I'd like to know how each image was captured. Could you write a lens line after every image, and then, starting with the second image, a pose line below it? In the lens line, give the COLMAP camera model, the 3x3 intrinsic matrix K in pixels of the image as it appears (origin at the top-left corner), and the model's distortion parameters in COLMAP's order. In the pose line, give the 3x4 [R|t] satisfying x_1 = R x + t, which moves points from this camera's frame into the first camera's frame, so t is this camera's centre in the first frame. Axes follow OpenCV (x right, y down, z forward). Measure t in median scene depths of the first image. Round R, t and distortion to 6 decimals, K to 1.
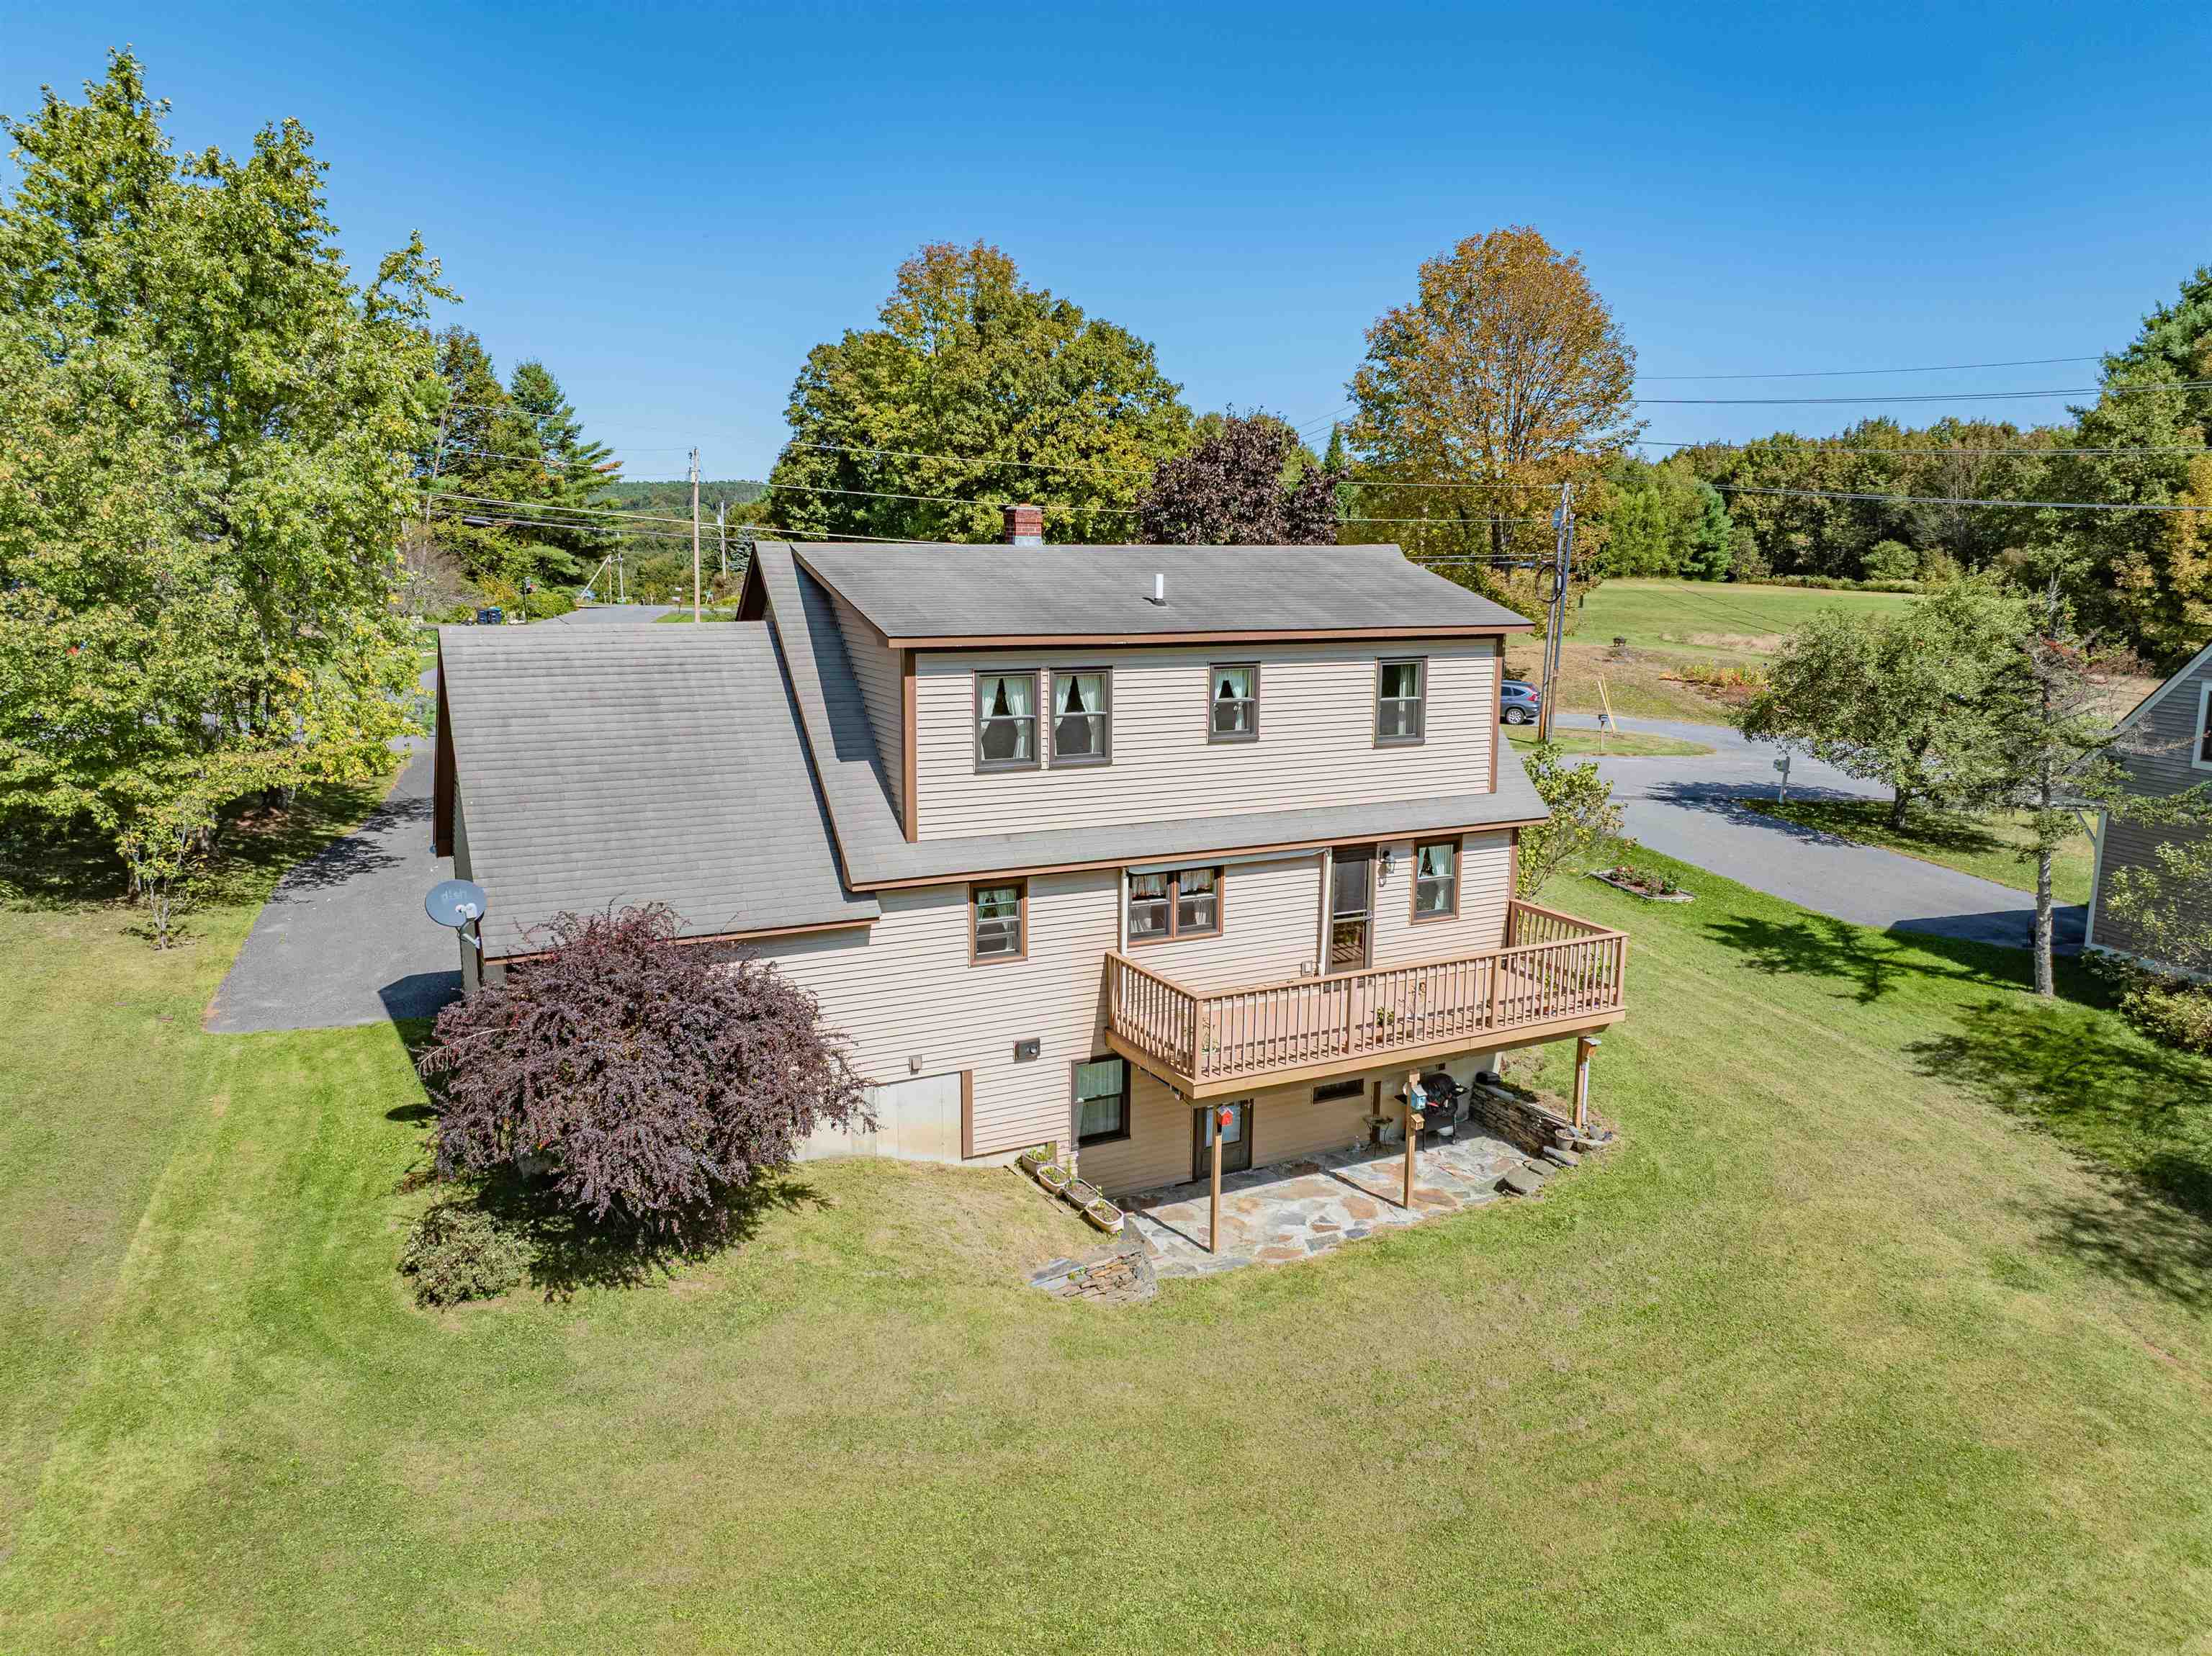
lens RADIAL K [[1561.8, 0, 1103.0], [0, 1561.8, 822.1], [0, 0, 1]] dist [-0.037022, -0.000028]
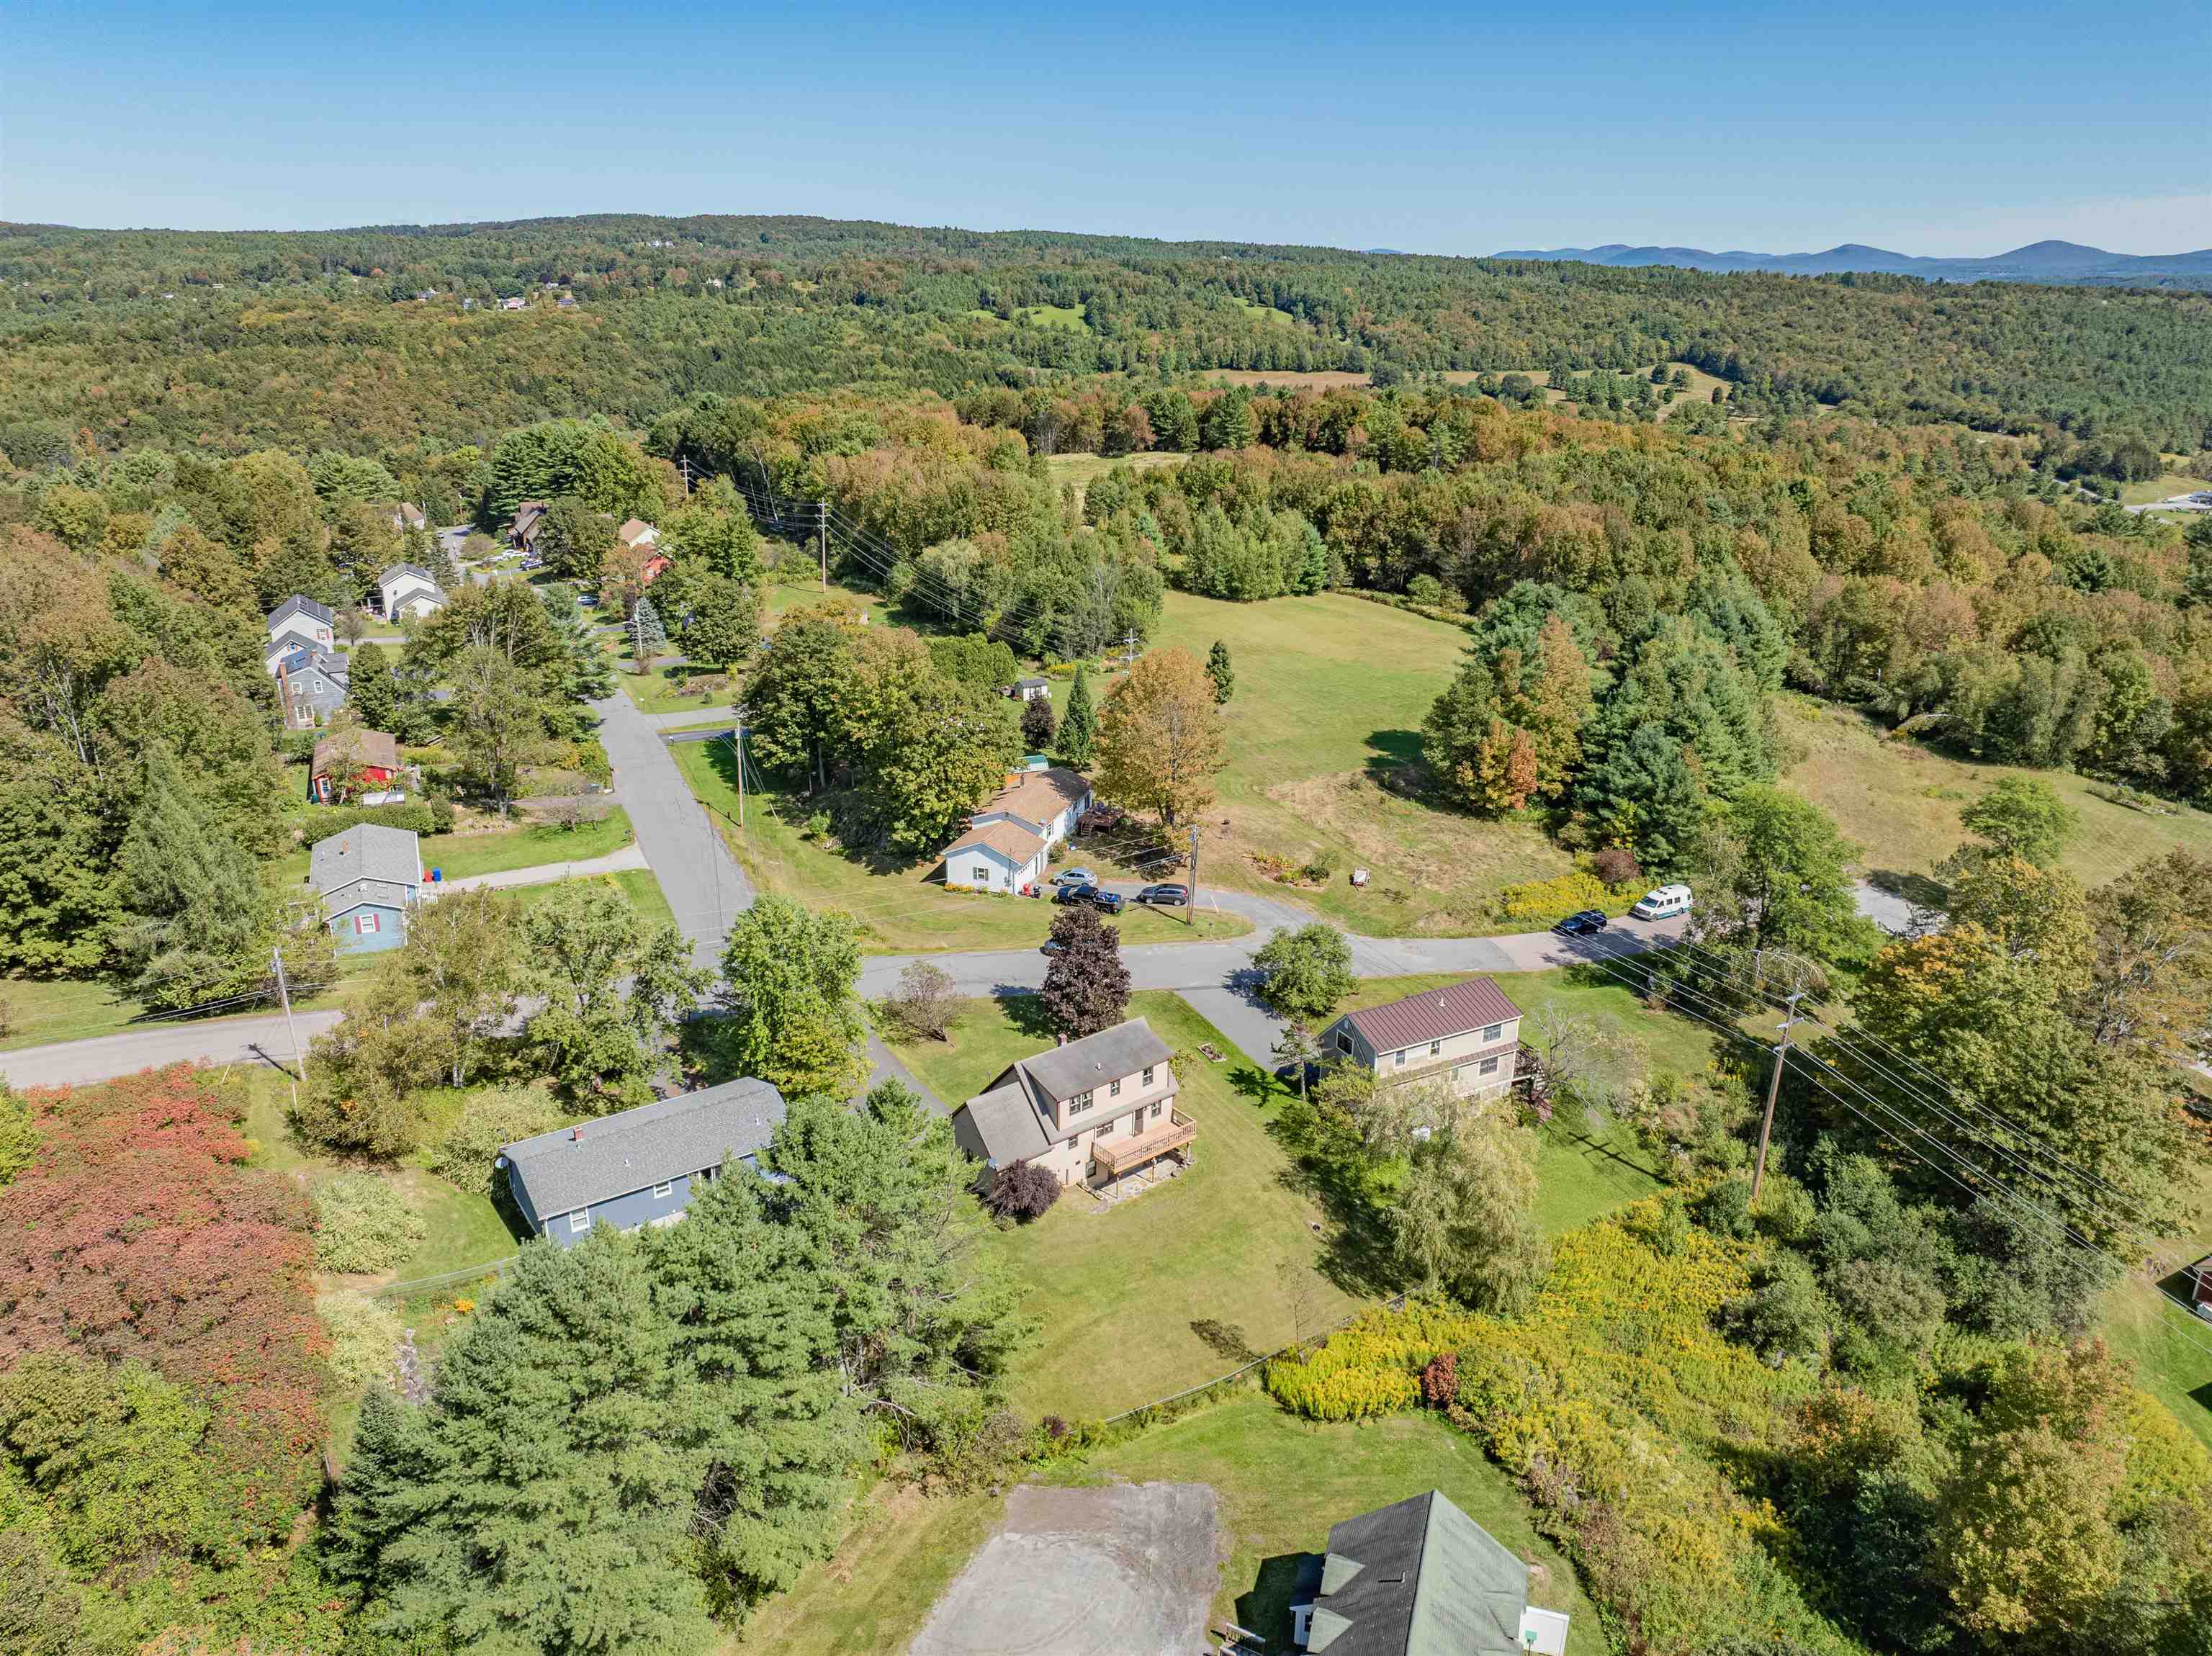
lens RADIAL K [[1561.8, 0, 1103.0], [0, 1561.8, 822.1], [0, 0, 1]] dist [-0.037022, -0.000028]
pose [[0.979198, -0.065022, 0.192208, -0.790821], [0.032189, 0.985048, 0.169248, -1.628220], [-0.200339, -0.159540, 0.966649, -3.367140]]
